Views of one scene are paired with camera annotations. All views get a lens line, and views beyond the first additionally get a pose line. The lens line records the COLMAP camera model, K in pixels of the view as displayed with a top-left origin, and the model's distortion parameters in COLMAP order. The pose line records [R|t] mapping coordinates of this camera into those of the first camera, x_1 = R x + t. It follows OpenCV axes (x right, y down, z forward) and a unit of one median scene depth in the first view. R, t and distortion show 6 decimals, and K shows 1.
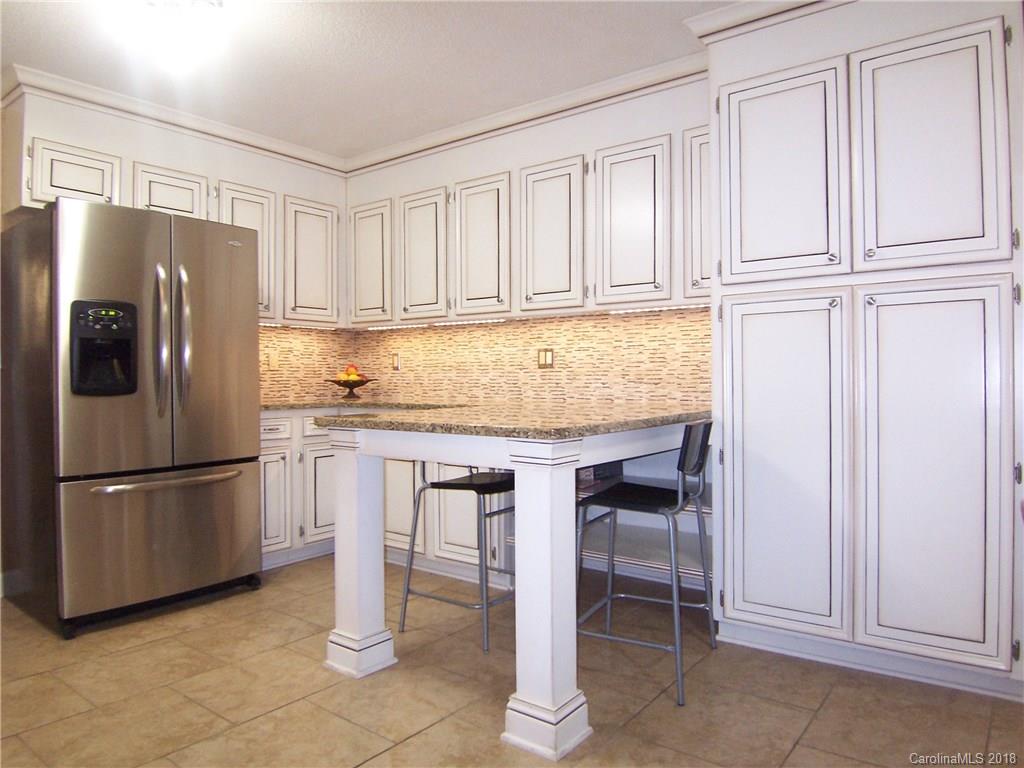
lens RADIAL K [[695.0, 0, 508.8], [0, 695.0, 381.4], [0, 0, 1]] dist [-0.015294, -0.021675]
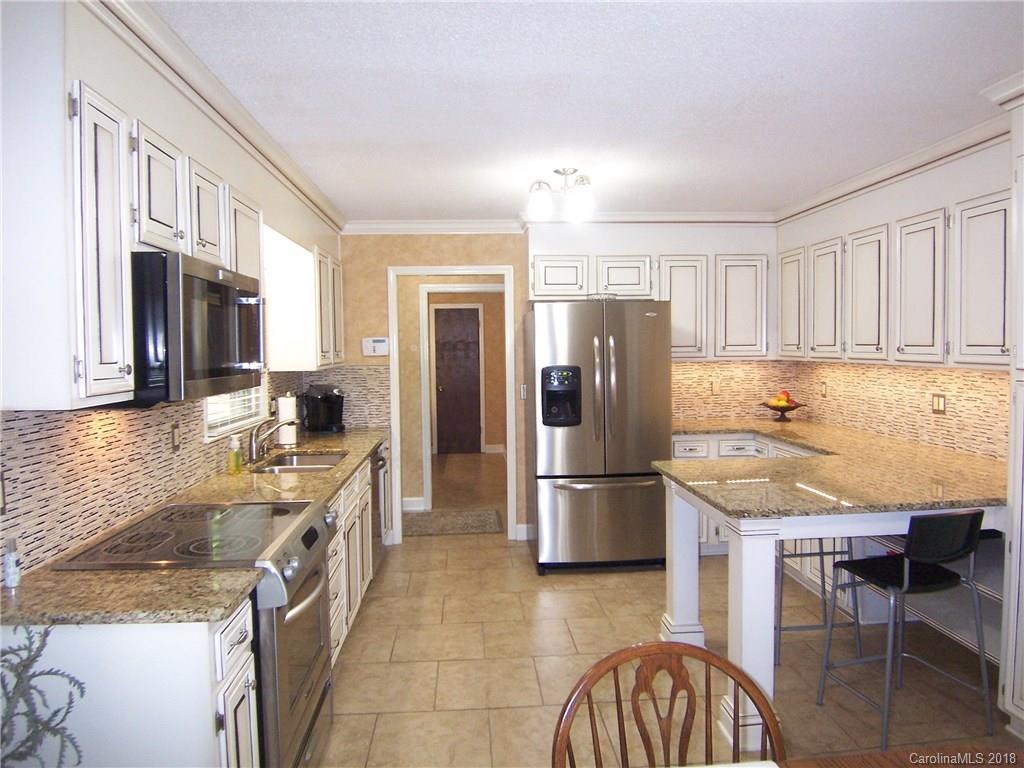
lens RADIAL K [[695.0, 0, 516.0], [0, 695.0, 379.3], [0, 0, 1]] dist [-0.015294, -0.021675]
pose [[0.670702, 0.032136, -0.741030, 0.381213], [0.009037, 0.998633, 0.051487, -0.126277], [0.741672, -0.041229, 0.669495, -0.092323]]
